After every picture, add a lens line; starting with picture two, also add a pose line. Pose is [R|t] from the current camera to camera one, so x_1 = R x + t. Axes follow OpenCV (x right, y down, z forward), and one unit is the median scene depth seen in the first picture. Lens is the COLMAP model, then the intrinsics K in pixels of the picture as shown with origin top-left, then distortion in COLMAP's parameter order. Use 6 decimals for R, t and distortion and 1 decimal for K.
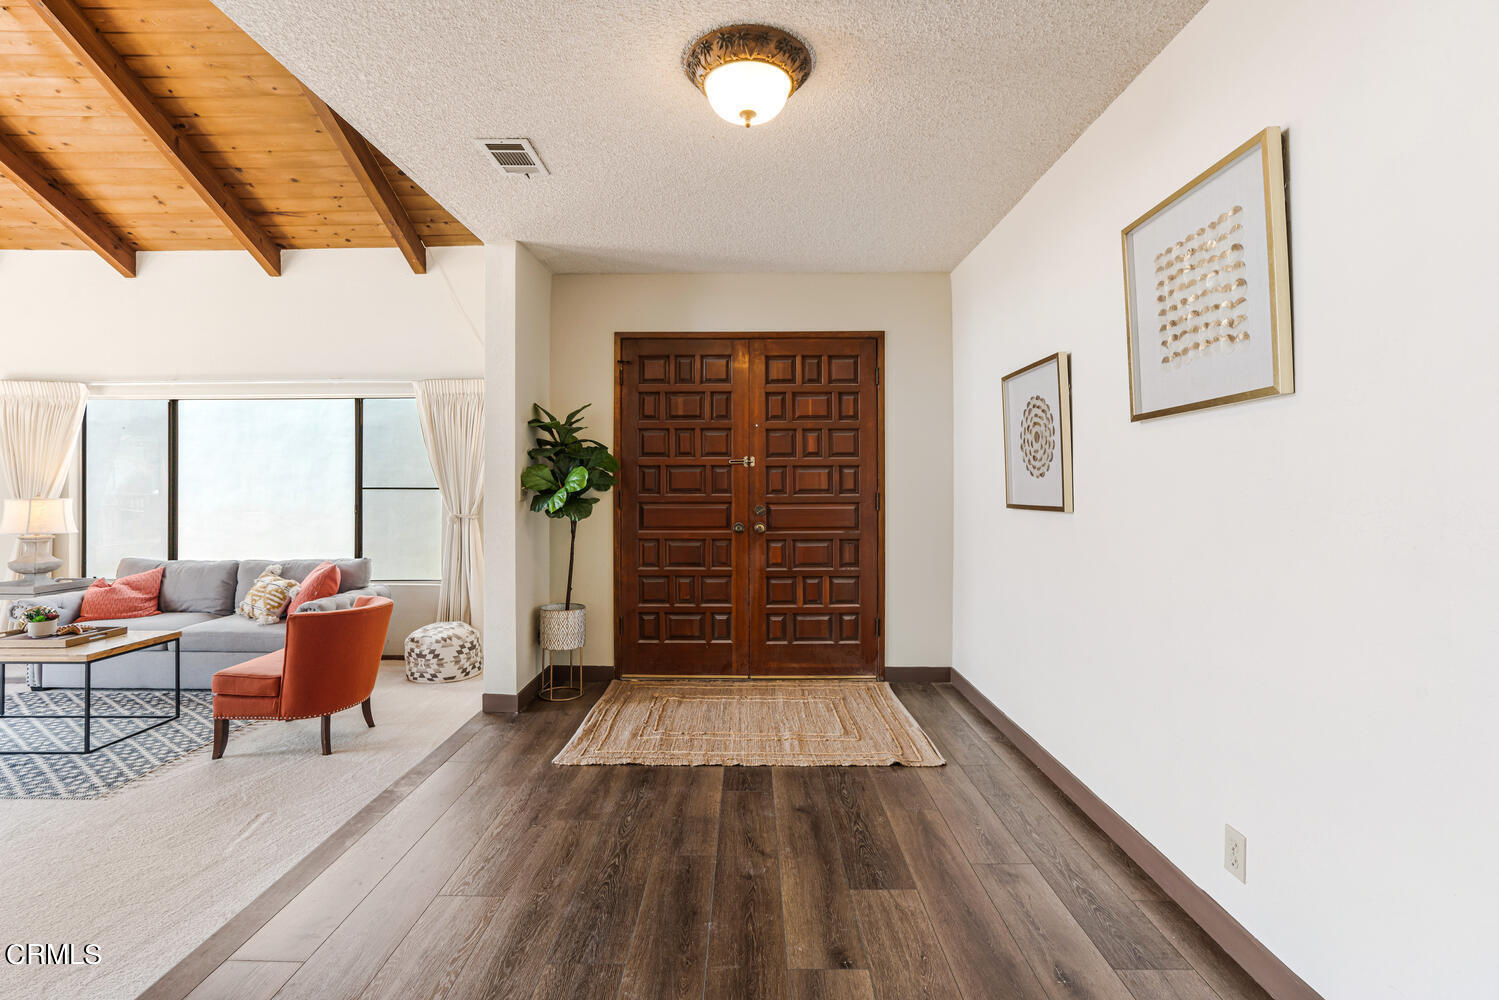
lens RADIAL K [[681.3, 0, 744.1], [0, 681.3, 482.1], [0, 0, 1]] dist [-0.030868, 0.014145]
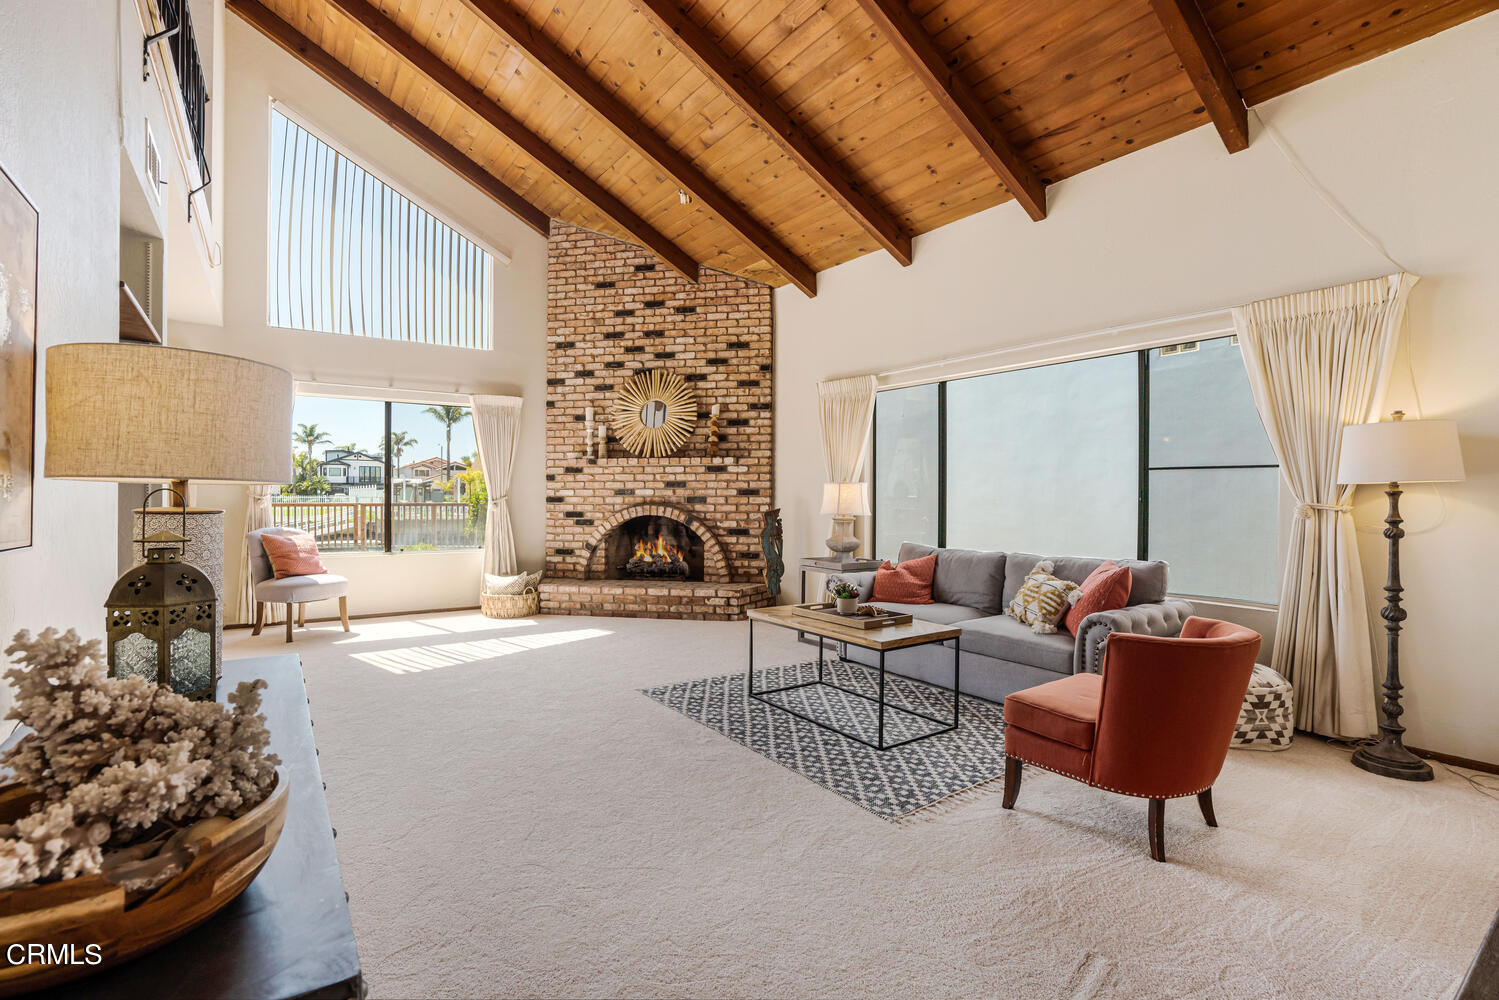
lens RADIAL K [[693.7, 0, 745.0], [0, 693.7, 501.3], [0, 0, 1]] dist [-0.070013, 0.036009]
pose [[0.577983, 0.011179, -0.815972, -0.259664], [0.000026, 0.999906, 0.013718, 0.043835], [0.816049, -0.007949, 0.577929, 0.246475]]
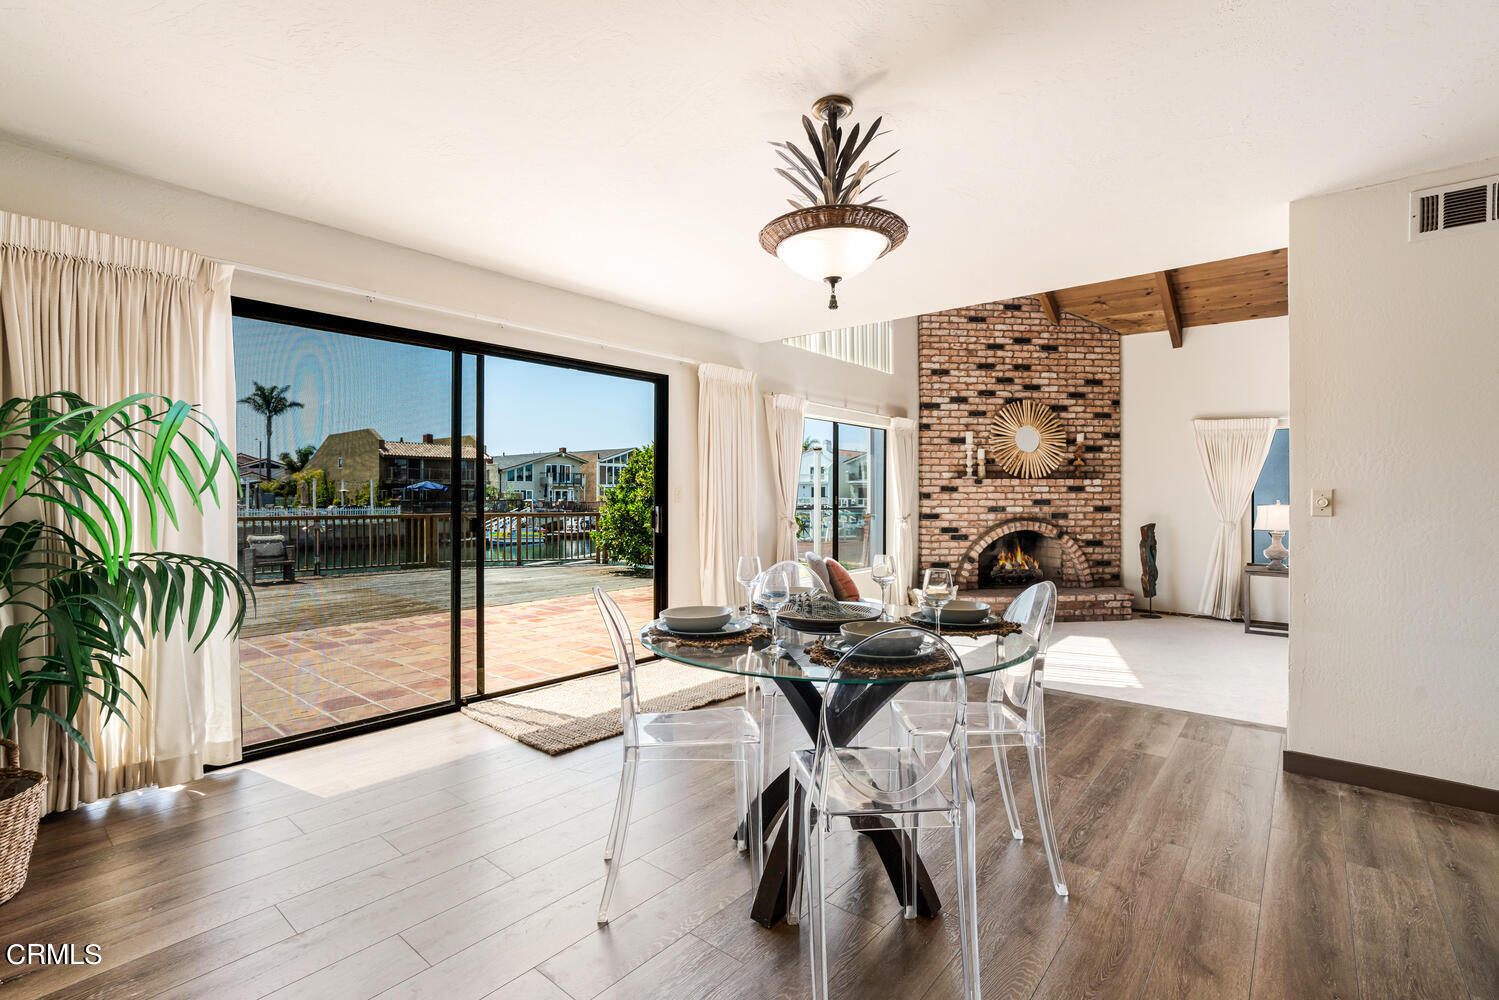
lens RADIAL K [[671.8, 0, 730.7], [0, 671.8, 491.6], [0, 0, 1]] dist [-0.024792, 0.000529]
pose [[0.771669, 0.000903, -0.636024, -1.197018], [-0.000879, 1.000000, 0.000354, -0.001713], [0.636024, 0.000286, 0.771669, -0.841688]]
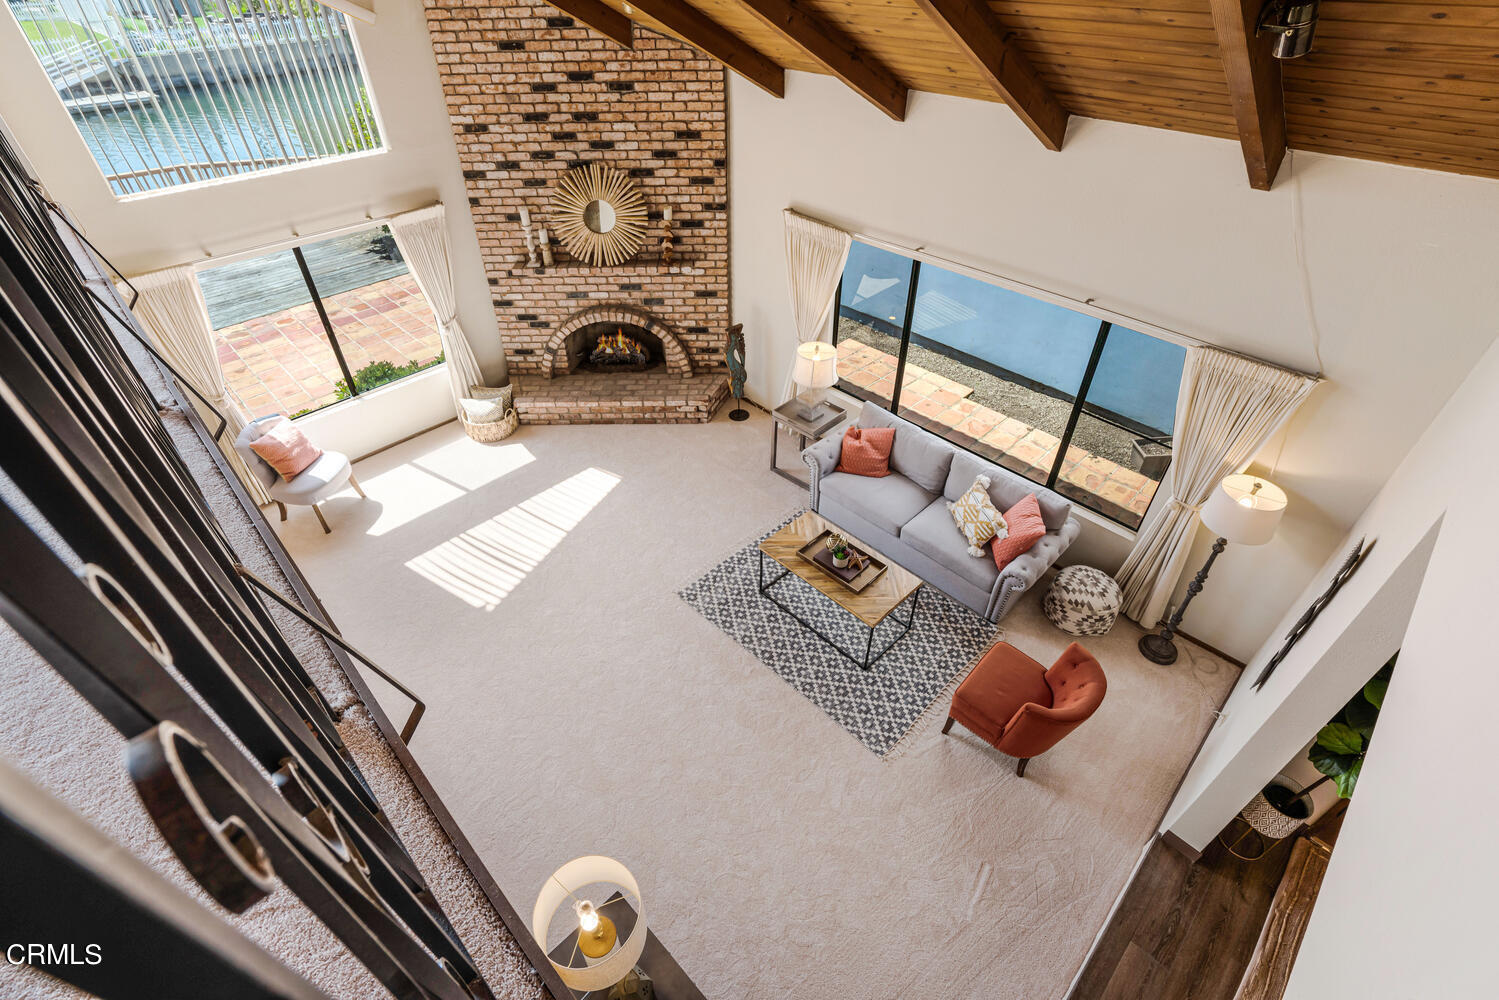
lens RADIAL K [[693.7, 0, 745.0], [0, 693.7, 501.3], [0, 0, 1]] dist [-0.070013, 0.036009]
pose [[0.709320, 0.452660, -0.540337, -0.418647], [0.003451, 0.764320, 0.644828, -0.619573], [0.704878, -0.459254, 0.540585, 0.158301]]
